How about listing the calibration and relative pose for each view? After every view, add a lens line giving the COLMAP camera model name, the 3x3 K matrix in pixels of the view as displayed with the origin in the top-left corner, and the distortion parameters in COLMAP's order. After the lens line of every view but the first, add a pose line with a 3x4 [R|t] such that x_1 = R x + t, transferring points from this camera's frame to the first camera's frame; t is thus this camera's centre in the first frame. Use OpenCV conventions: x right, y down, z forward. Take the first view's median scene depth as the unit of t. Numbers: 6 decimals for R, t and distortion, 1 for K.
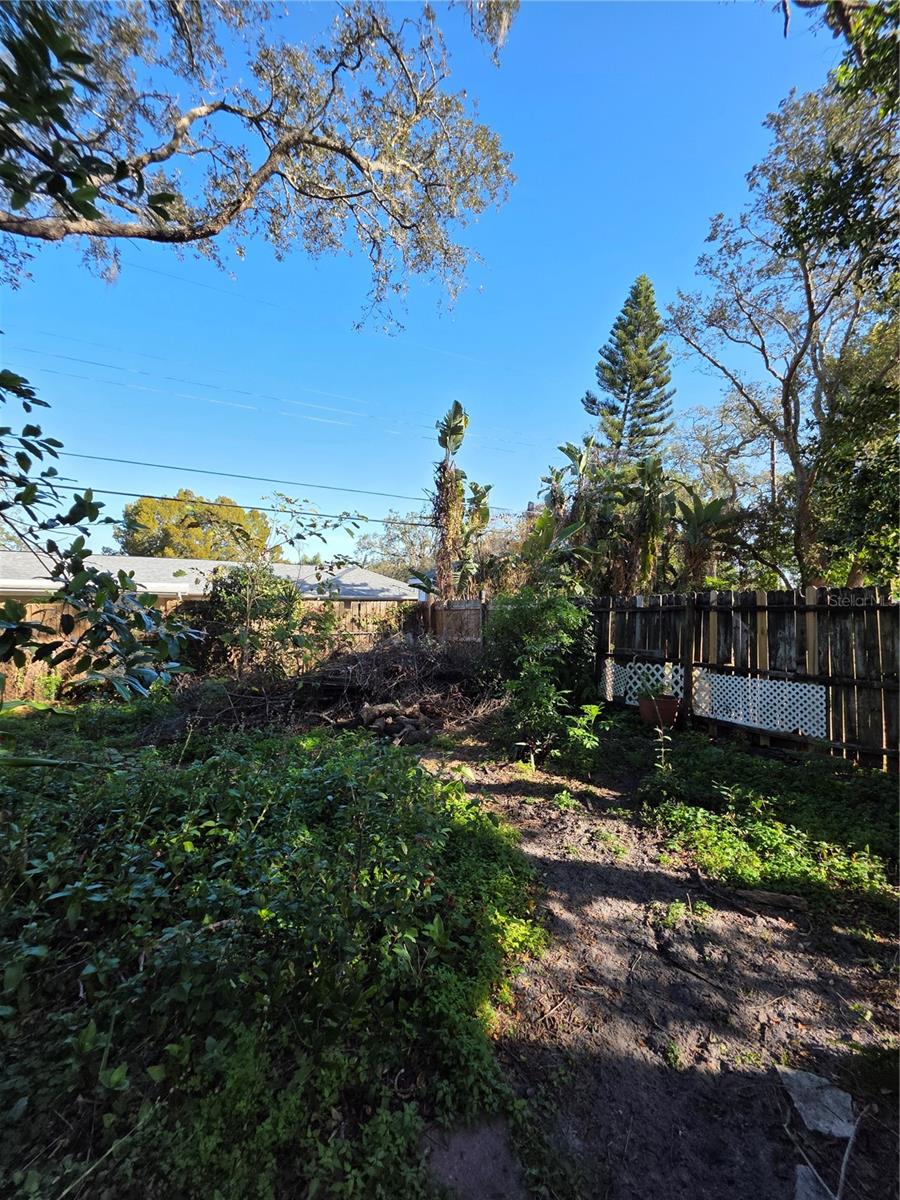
lens RADIAL K [[476.8, 0, 451.7], [0, 476.8, 597.3], [0, 0, 1]] dist [0.002306, 0.000075]
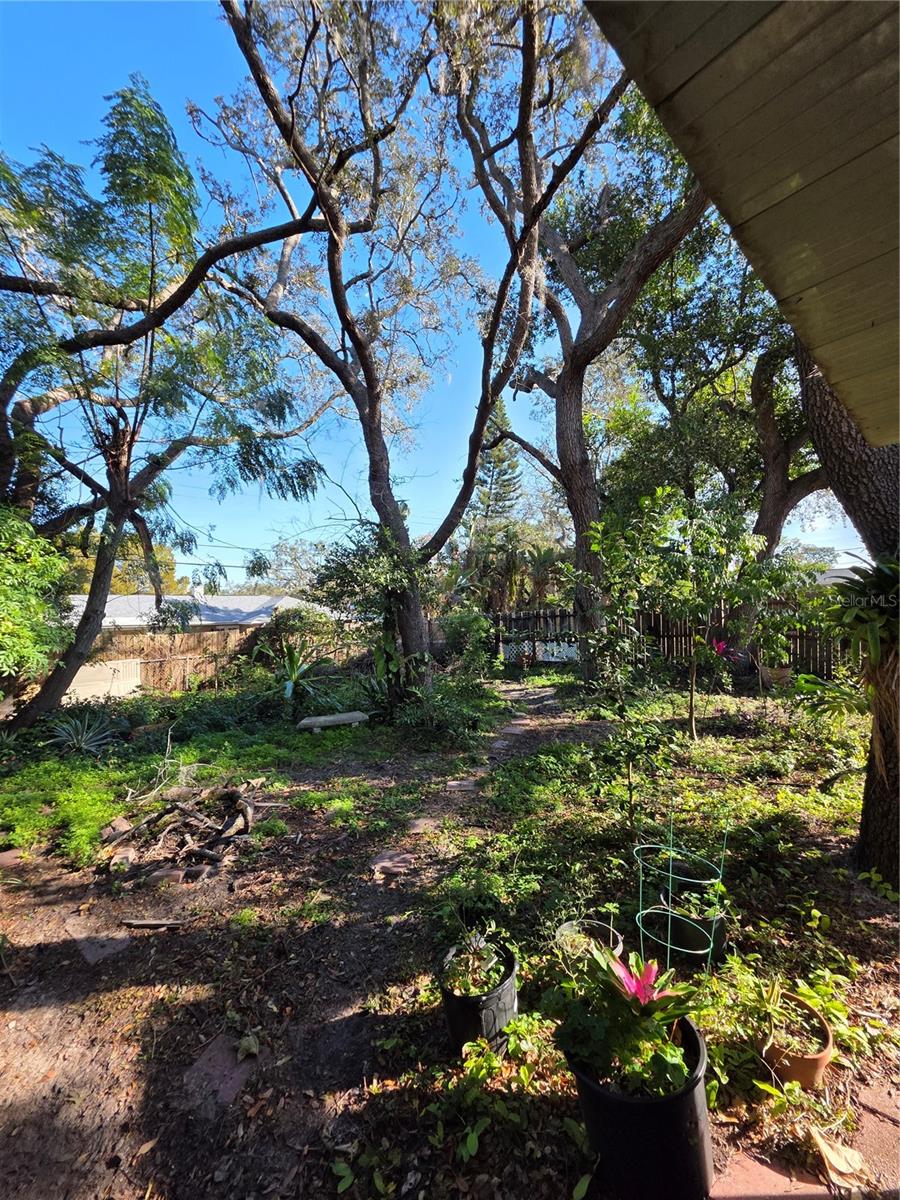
lens RADIAL K [[476.8, 0, 451.7], [0, 476.8, 597.3], [0, 0, 1]] dist [0.002306, 0.000075]
pose [[0.962261, -0.038893, 0.269334, -0.227977], [0.048267, 0.998434, -0.028269, -0.012126], [-0.267813, 0.040202, 0.962632, -0.510310]]
